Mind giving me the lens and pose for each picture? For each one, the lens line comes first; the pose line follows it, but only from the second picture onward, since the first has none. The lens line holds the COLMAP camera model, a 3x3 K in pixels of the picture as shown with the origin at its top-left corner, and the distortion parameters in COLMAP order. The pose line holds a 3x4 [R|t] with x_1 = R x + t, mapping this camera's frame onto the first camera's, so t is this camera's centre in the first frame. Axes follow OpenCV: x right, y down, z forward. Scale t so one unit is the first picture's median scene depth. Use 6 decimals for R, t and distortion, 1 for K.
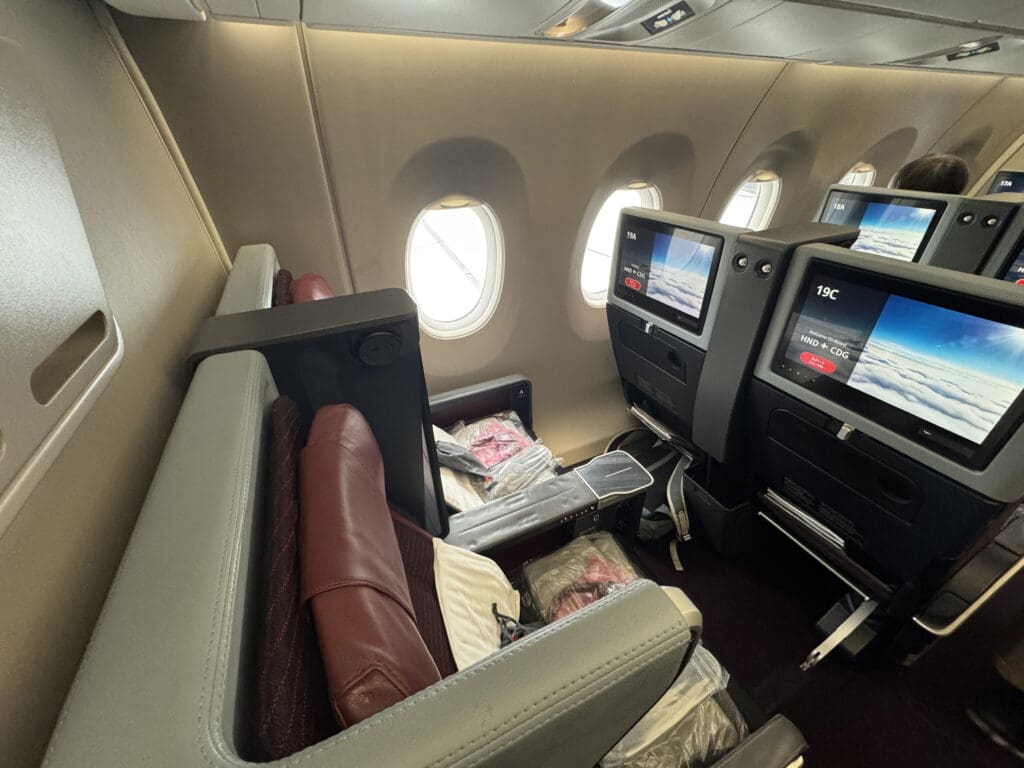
lens RADIAL K [[403.9, 0, 512.0], [0, 403.9, 384.0], [0, 0, 1]] dist [0.000347, 0.000279]
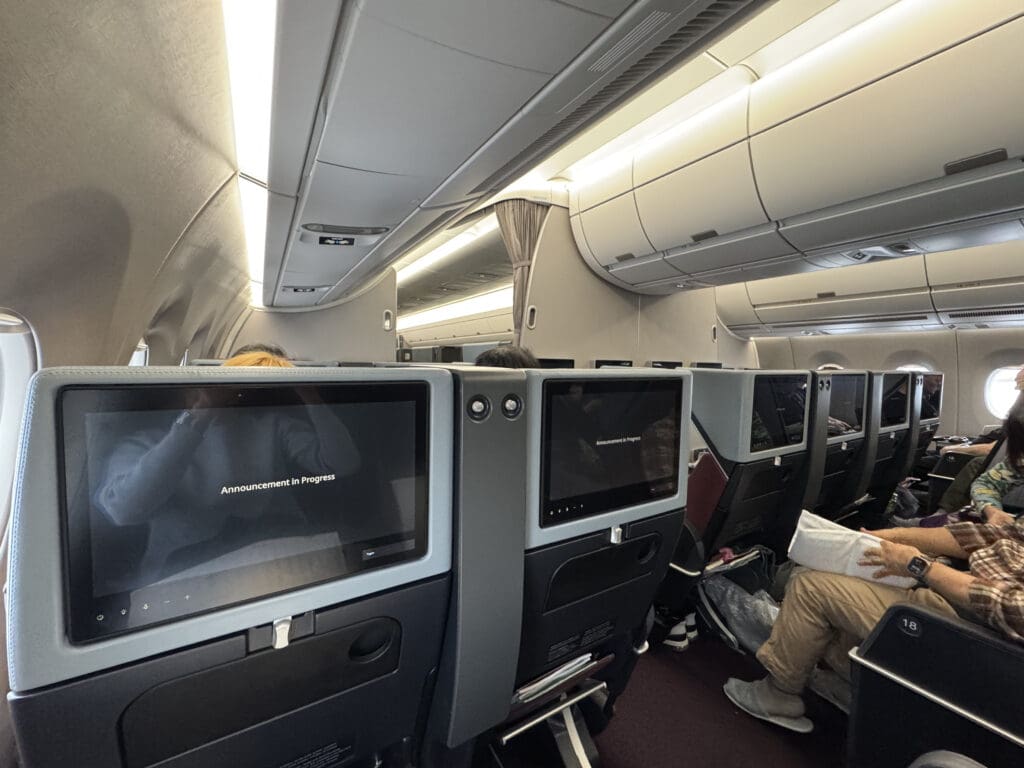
lens RADIAL K [[403.9, 0, 512.0], [0, 403.9, 384.0], [0, 0, 1]] dist [0.000347, 0.000279]
pose [[-0.106975, -0.046812, 0.993159, -0.085102], [0.515750, 0.851380, 0.095681, -0.362548], [-0.850035, 0.522457, -0.066933, 0.960019]]
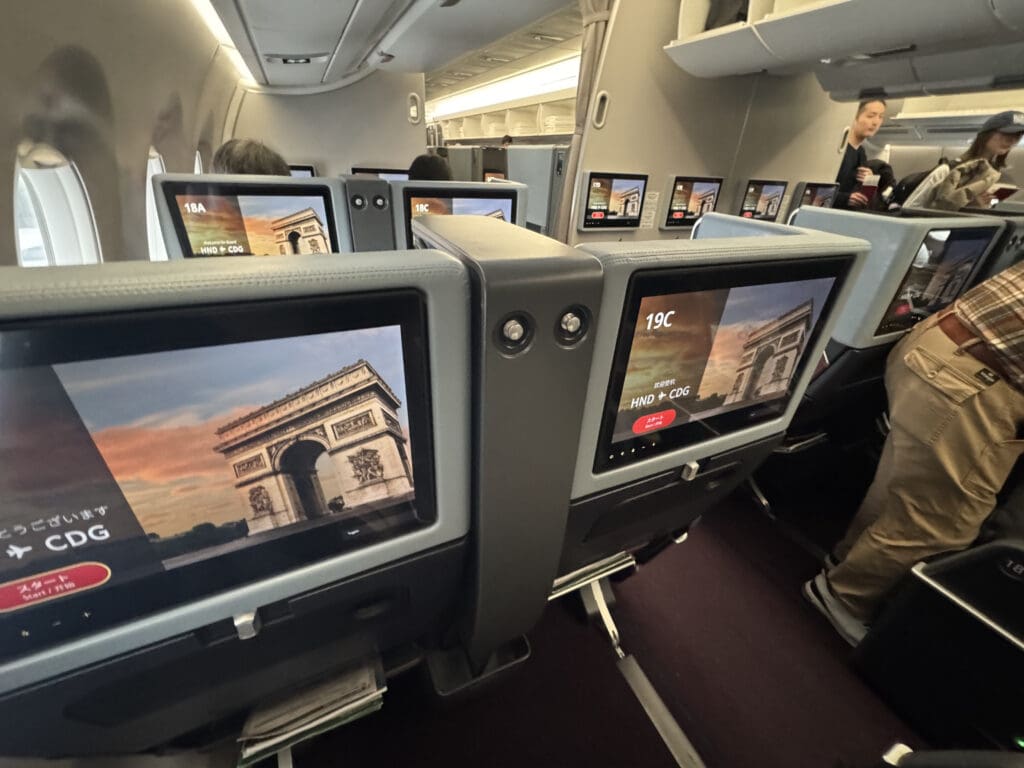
lens RADIAL K [[408.7, 0, 512.0], [0, 408.7, 384.0], [0, 0, 1]] dist [-0.003436, -0.000276]
pose [[0.007639, -0.470934, 0.882136, 0.209608], [0.490976, 0.770275, 0.406964, -0.411521], [-0.871140, 0.429998, 0.237101, 0.916367]]
